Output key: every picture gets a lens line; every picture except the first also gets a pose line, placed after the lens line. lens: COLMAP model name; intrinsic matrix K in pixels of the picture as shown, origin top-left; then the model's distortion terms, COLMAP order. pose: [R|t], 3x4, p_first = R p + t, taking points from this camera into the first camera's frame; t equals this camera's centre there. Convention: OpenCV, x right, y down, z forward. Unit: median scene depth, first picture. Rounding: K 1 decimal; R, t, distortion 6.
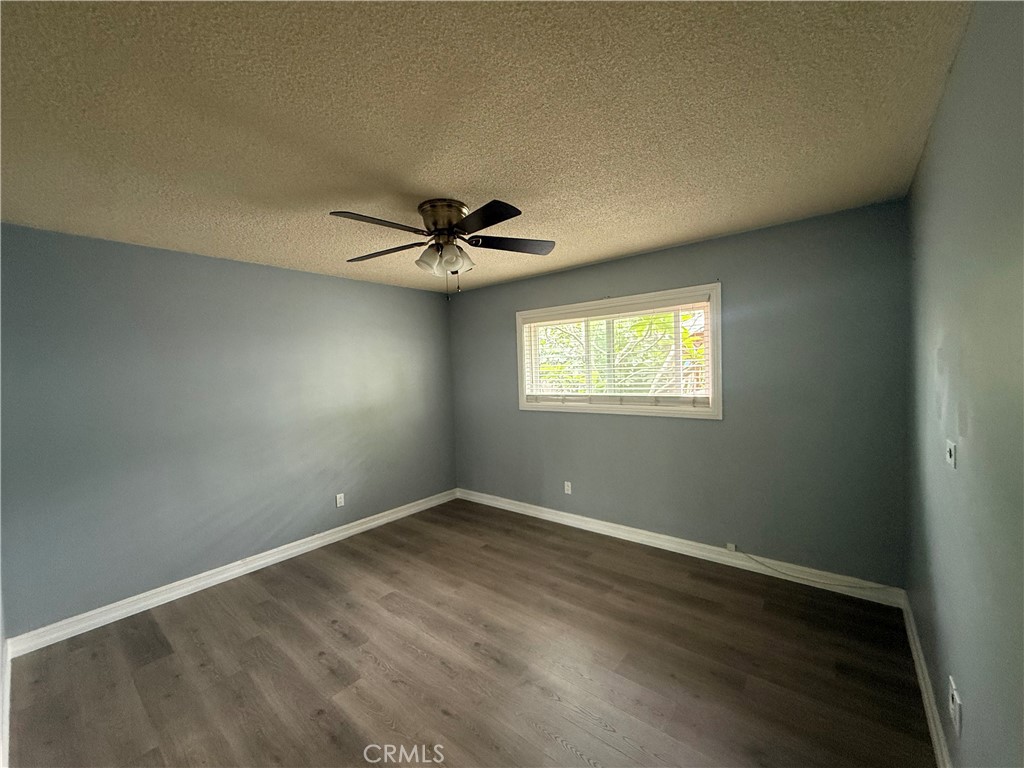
lens RADIAL K [[409.1, 0, 512.0], [0, 409.1, 384.0], [0, 0, 1]] dist [0.000077, -0.000001]
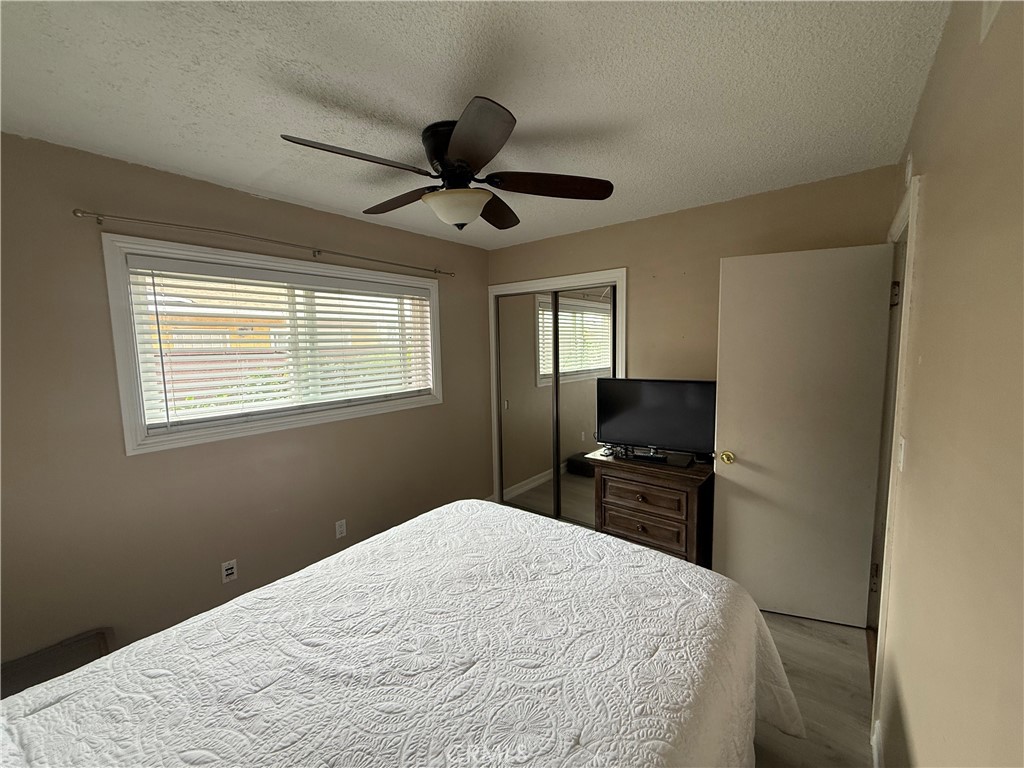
lens RADIAL K [[409.1, 0, 512.0], [0, 409.1, 384.0], [0, 0, 1]] dist [0.000077, -0.000001]
pose [[-0.076152, -0.054045, 0.995630, -0.561979], [0.063984, 0.996207, 0.058970, -0.024787], [-0.995041, 0.068196, -0.072405, 0.793811]]
